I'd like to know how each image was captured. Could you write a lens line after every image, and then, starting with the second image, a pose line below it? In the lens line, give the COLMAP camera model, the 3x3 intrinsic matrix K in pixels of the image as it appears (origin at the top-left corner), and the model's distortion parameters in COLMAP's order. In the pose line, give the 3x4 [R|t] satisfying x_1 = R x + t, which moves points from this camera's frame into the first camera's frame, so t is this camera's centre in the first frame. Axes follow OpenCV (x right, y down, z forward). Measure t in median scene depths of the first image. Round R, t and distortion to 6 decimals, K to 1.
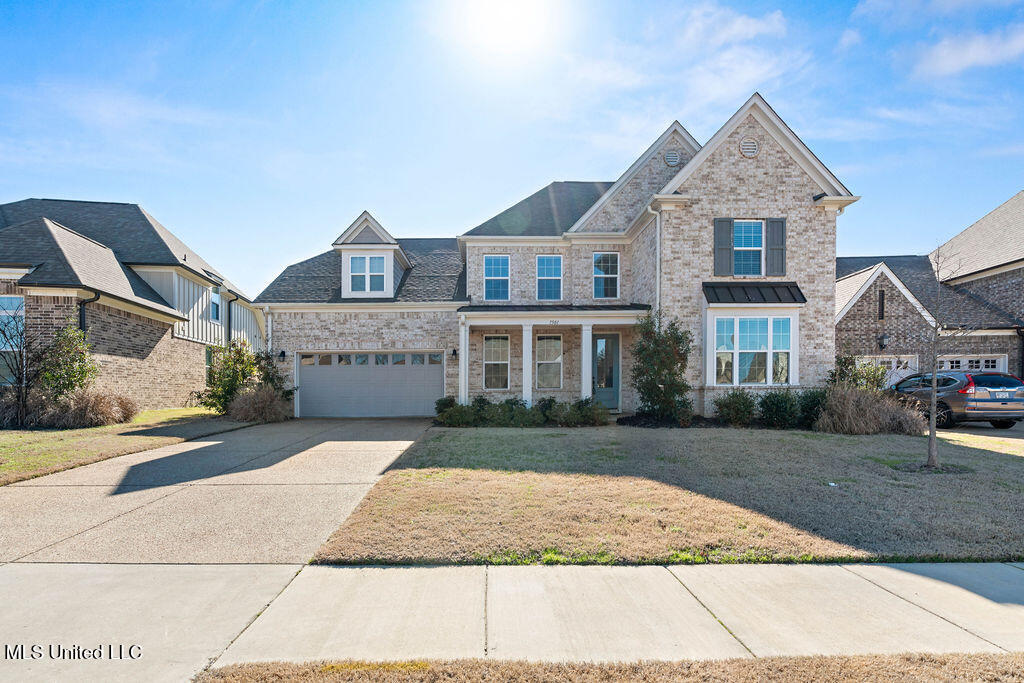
lens RADIAL K [[470.3, 0, 511.4], [0, 470.3, 346.1], [0, 0, 1]] dist [-0.001710, -0.000503]
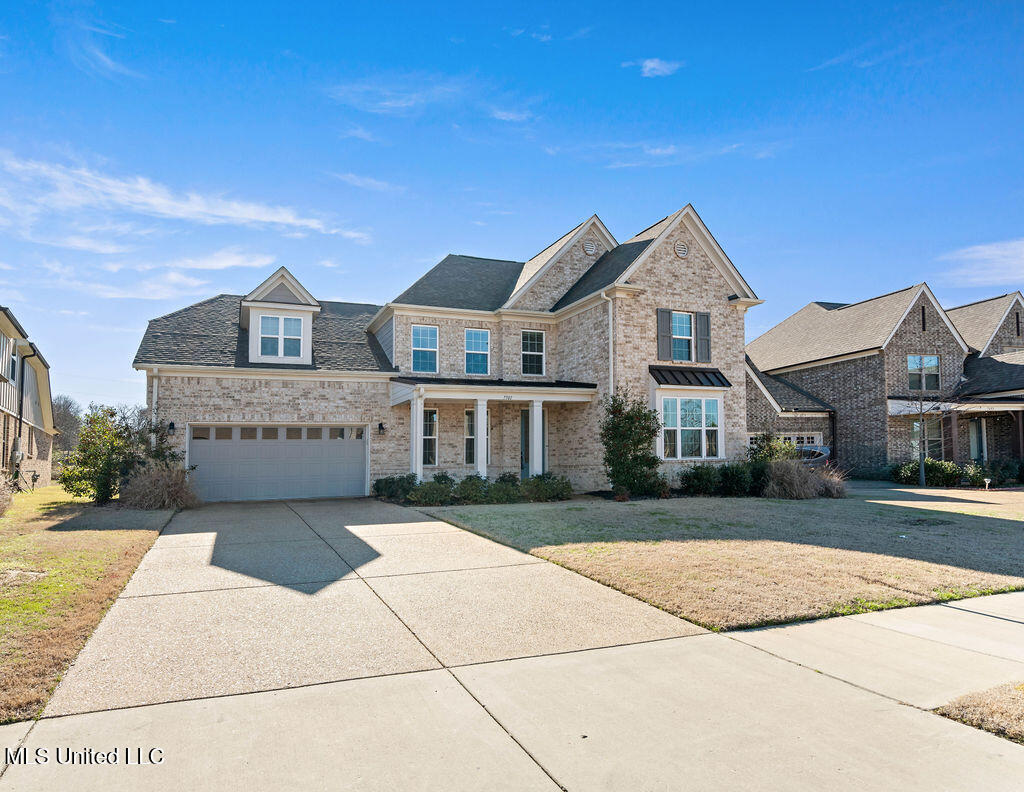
lens RADIAL K [[482.8, 0, 511.0], [0, 482.8, 395.2], [0, 0, 1]] dist [0.000272, 0.001454]
pose [[0.957414, 0.028999, 0.287259, -0.188915], [-0.013792, 0.998401, -0.054823, 0.000826], [-0.288389, 0.048527, 0.956283, 0.013276]]
